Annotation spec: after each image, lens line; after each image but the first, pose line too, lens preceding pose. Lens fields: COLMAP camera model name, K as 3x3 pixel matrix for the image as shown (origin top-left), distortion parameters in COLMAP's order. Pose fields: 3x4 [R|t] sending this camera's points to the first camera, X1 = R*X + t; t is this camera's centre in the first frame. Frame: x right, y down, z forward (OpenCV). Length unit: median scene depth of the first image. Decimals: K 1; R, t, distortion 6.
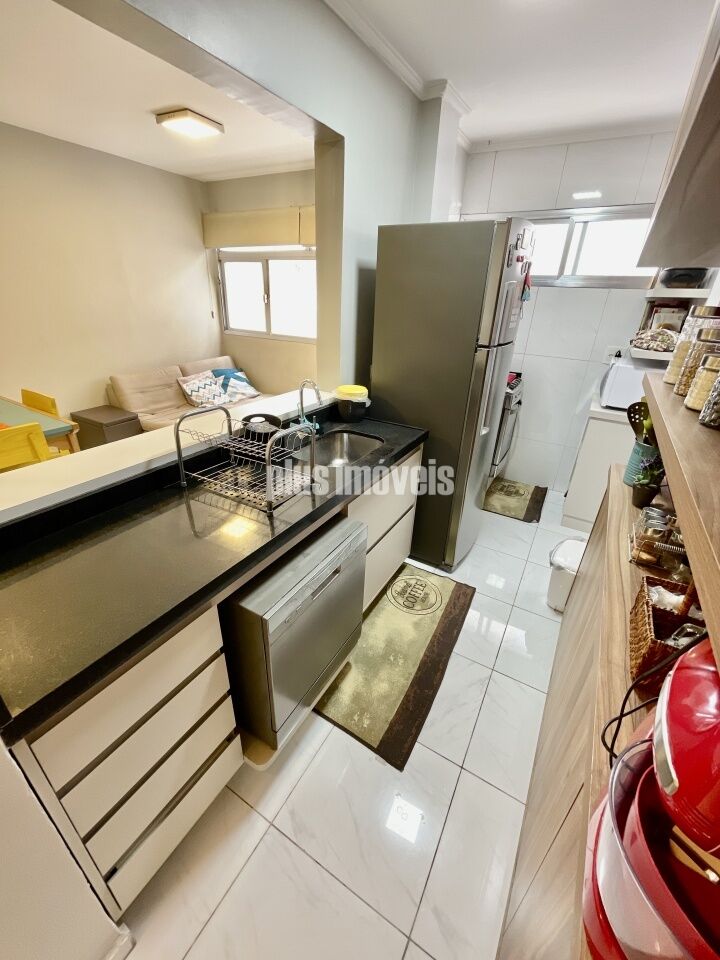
lens RADIAL K [[388.7, 0, 362.0], [0, 388.7, 480.8], [0, 0, 1]] dist [-0.000069, -0.000136]
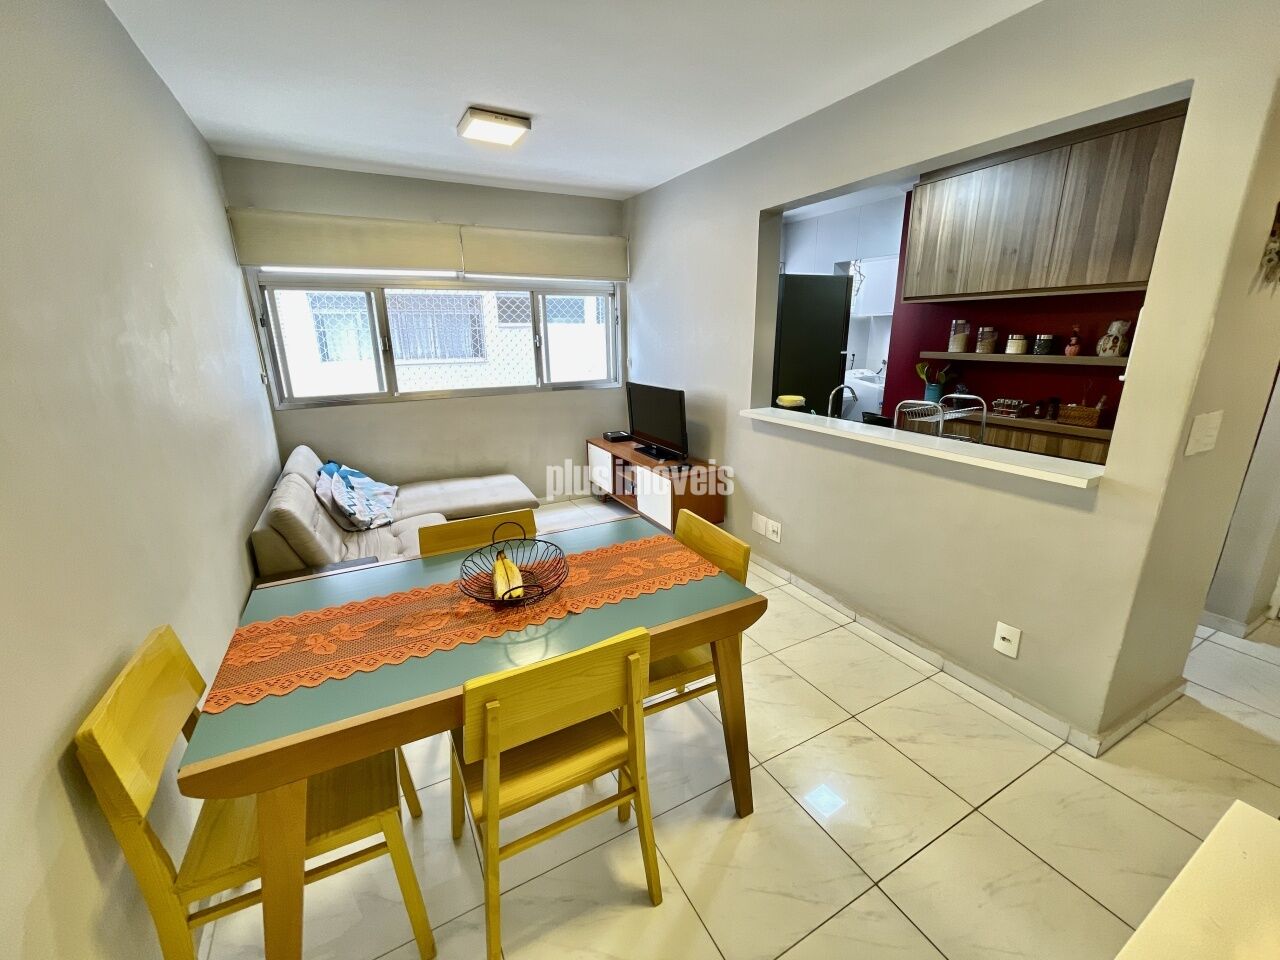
lens RADIAL K [[518.3, 0, 641.5], [0, 518.3, 477.3], [0, 0, 1]] dist [-0.000069, -0.000136]
pose [[0.523789, -0.277133, 0.805507, -0.919280], [0.402333, 0.913968, 0.052827, -0.159890], [-0.750848, 0.296412, 0.590226, 0.271390]]
